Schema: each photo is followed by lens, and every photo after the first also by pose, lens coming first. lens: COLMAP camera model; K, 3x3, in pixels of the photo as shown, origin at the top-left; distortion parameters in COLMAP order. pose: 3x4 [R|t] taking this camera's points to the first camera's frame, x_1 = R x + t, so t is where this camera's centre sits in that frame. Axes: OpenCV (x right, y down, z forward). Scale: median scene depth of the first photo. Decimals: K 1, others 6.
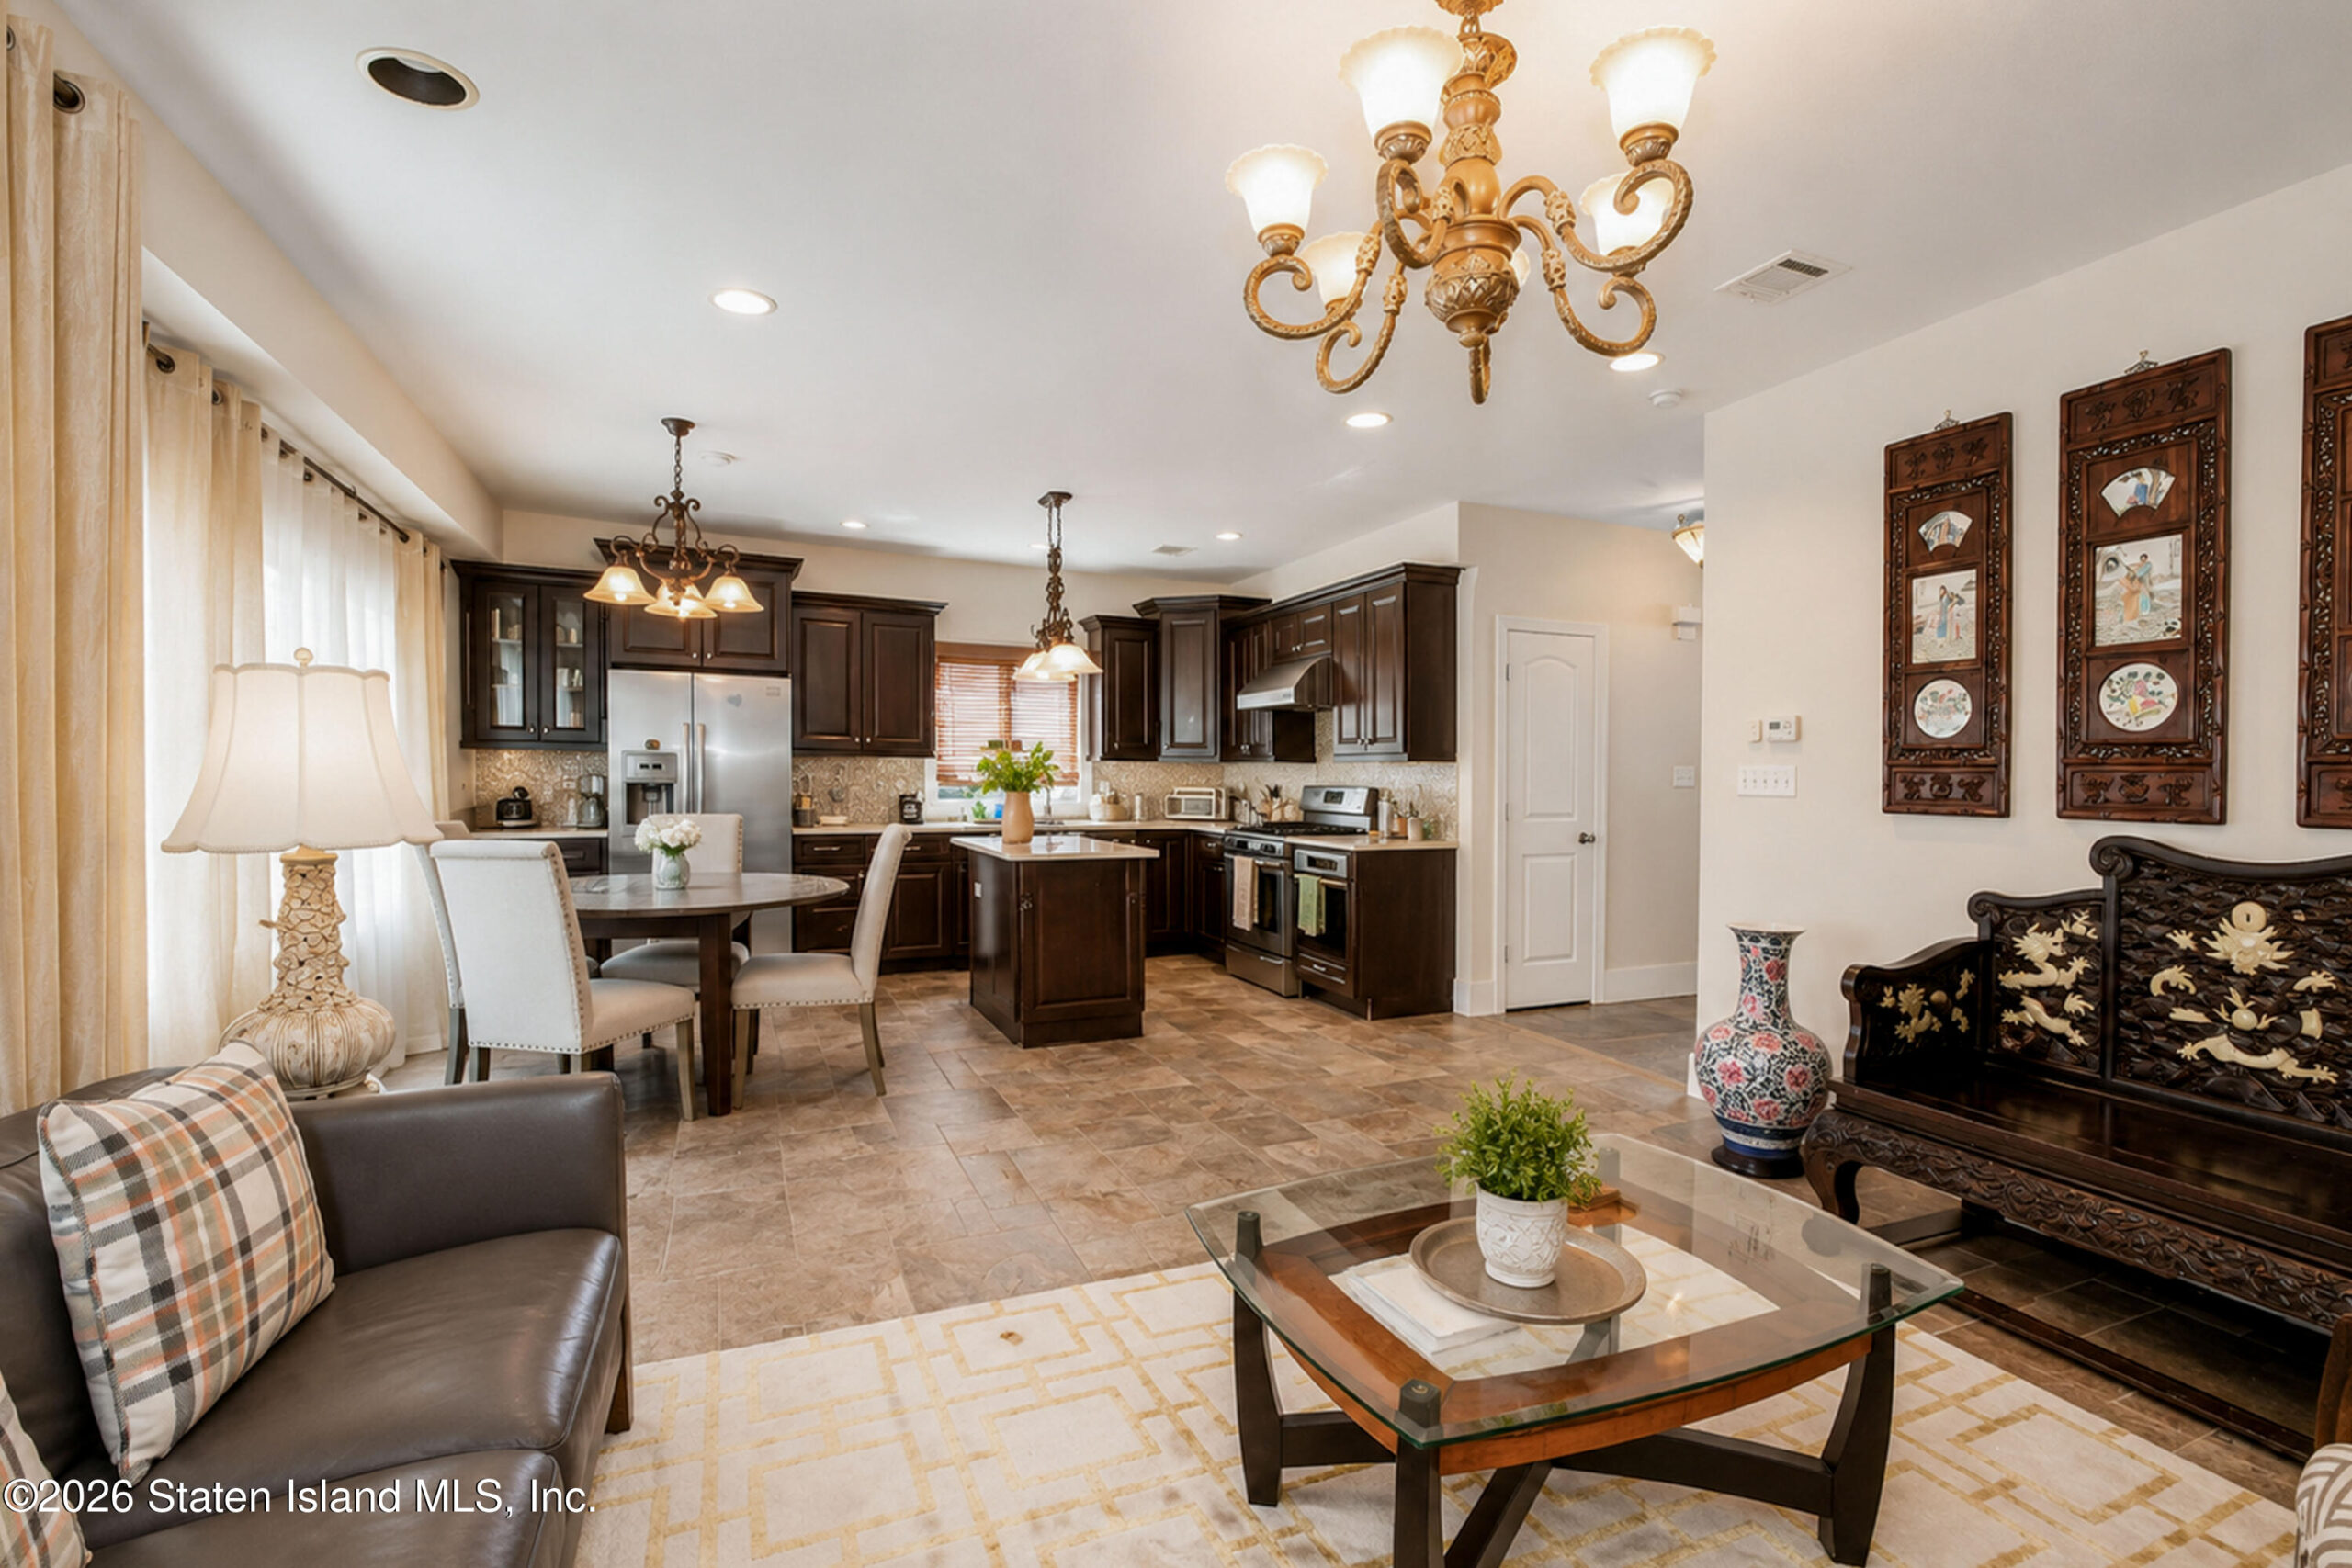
lens RADIAL K [[1017.0, 0, 1171.0], [0, 1017.0, 783.2], [0, 0, 1]] dist [-0.001914, -0.000440]
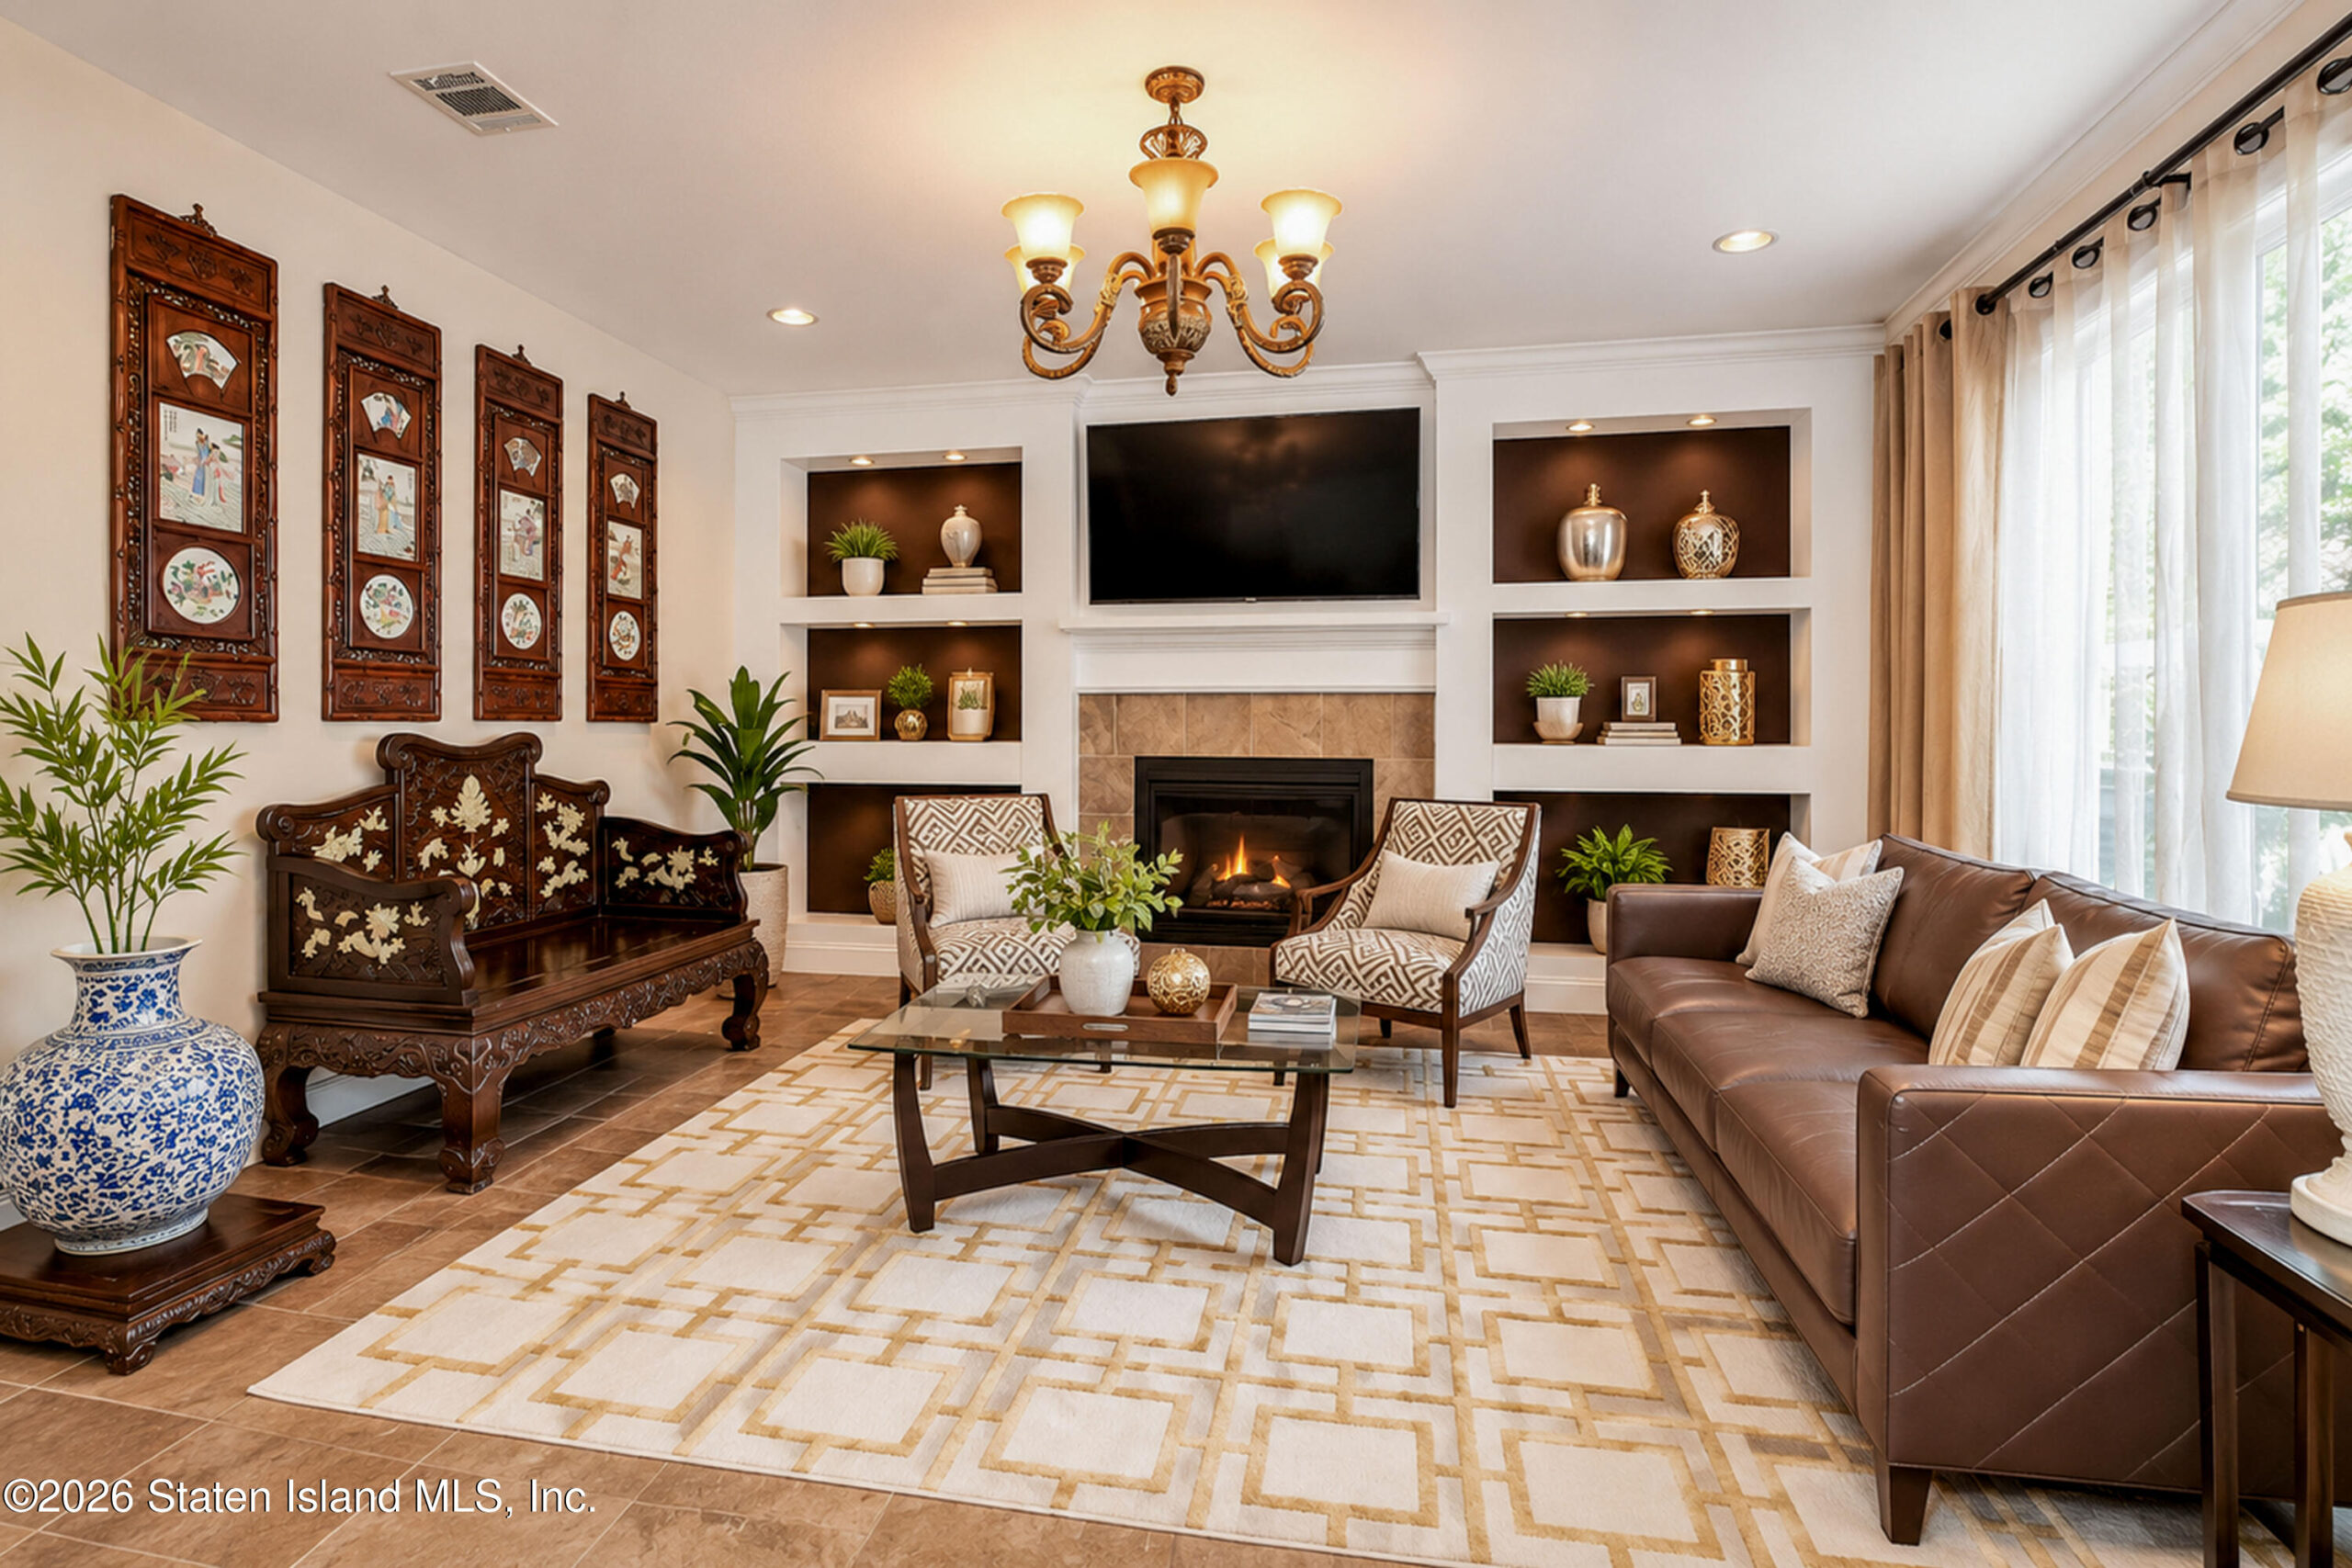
lens RADIAL K [[1017.0, 0, 1171.0], [0, 1017.0, 783.2], [0, 0, 1]] dist [-0.001914, -0.000440]
pose [[-0.844666, -0.065944, 0.531217, -0.347224], [-0.026479, 0.996315, 0.081578, -0.005328], [-0.534639, 0.054840, -0.843299, 1.427883]]
